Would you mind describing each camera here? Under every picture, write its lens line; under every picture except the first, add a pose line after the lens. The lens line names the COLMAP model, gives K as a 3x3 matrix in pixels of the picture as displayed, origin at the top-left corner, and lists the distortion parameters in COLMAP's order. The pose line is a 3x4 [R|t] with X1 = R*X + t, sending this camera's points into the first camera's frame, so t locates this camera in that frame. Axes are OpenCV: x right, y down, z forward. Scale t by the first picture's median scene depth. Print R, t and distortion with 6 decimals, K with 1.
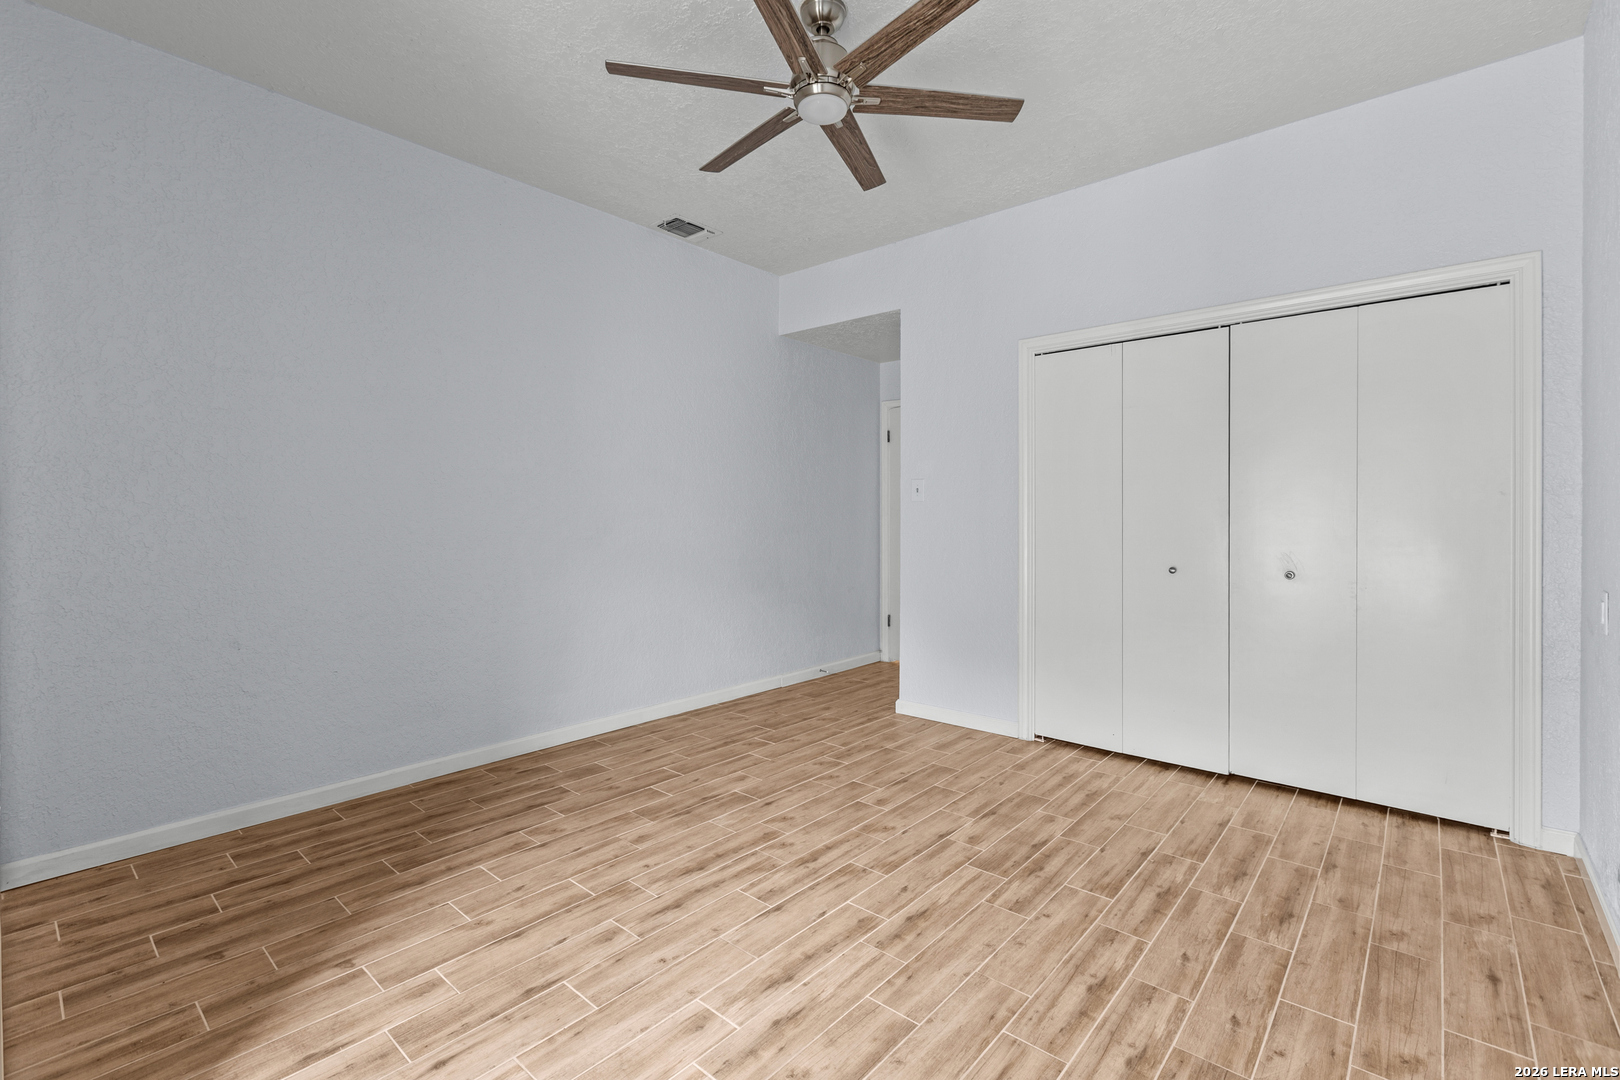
lens RADIAL K [[714.9, 0, 809.6], [0, 714.9, 529.0], [0, 0, 1]] dist [0.000948, 0.000136]
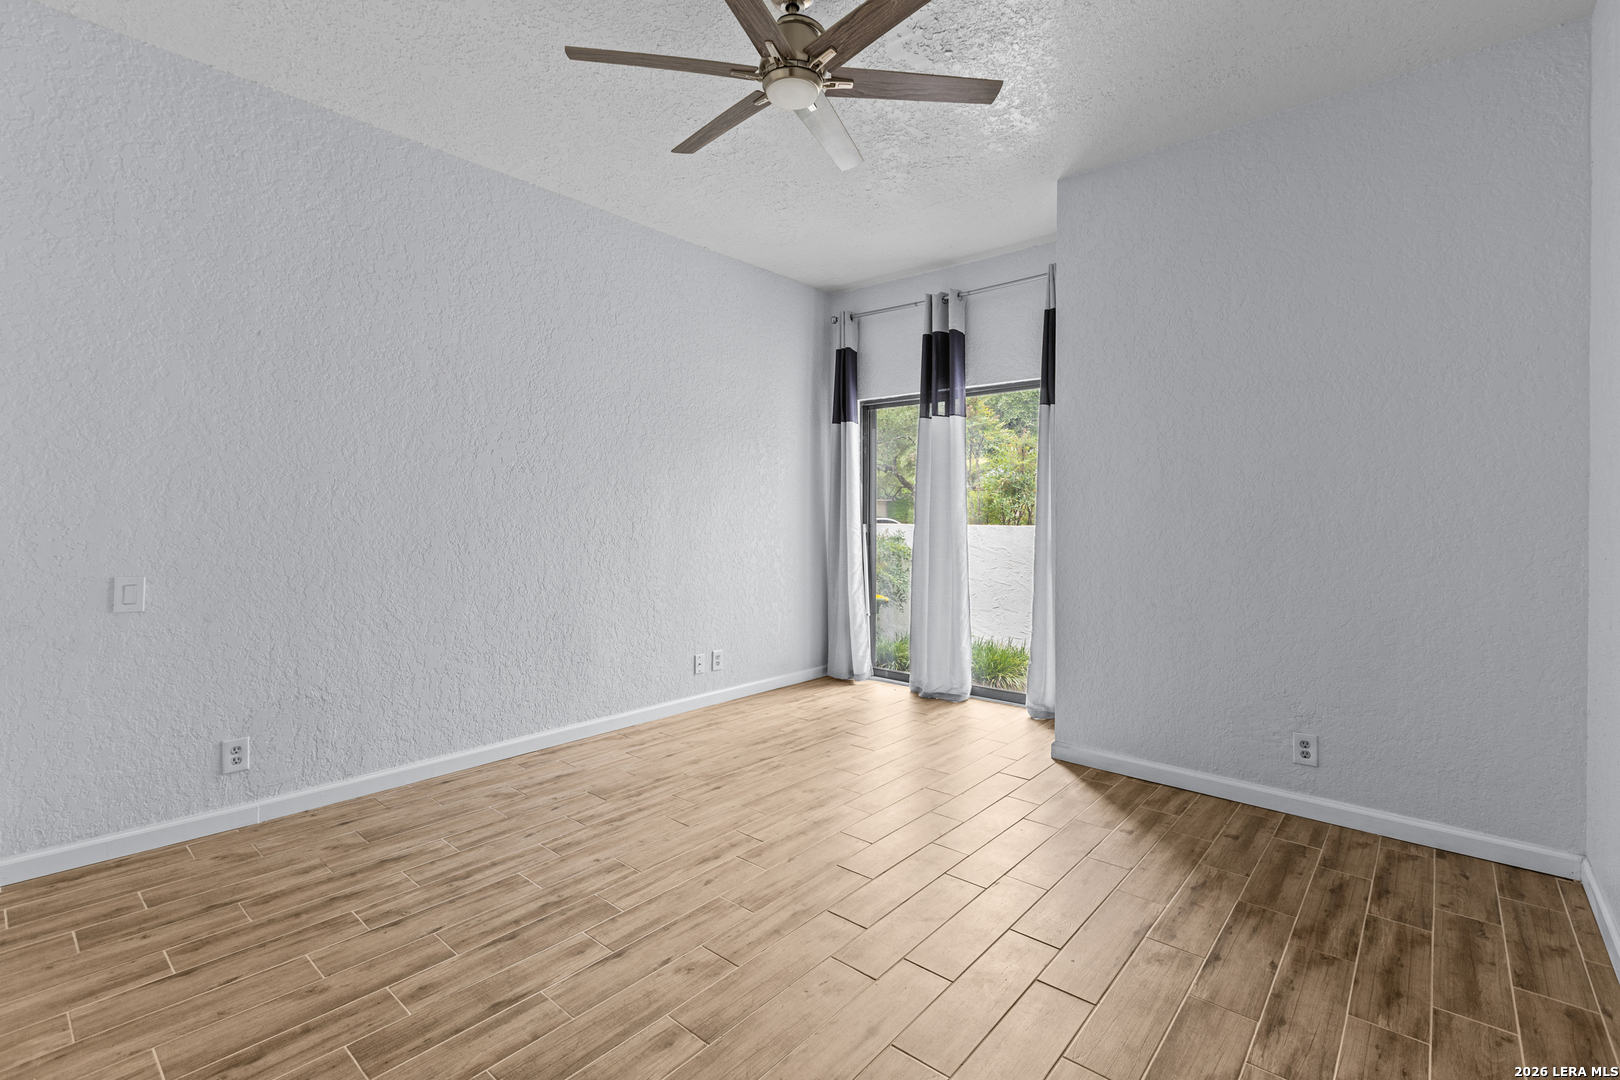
lens RADIAL K [[714.9, 0, 809.6], [0, 714.9, 529.0], [0, 0, 1]] dist [0.000948, 0.000136]
pose [[-0.999985, -0.005234, -0.001506, -0.007215], [-0.005289, 0.999231, 0.038844, -0.037841], [0.001302, 0.038851, -0.999244, 1.929939]]
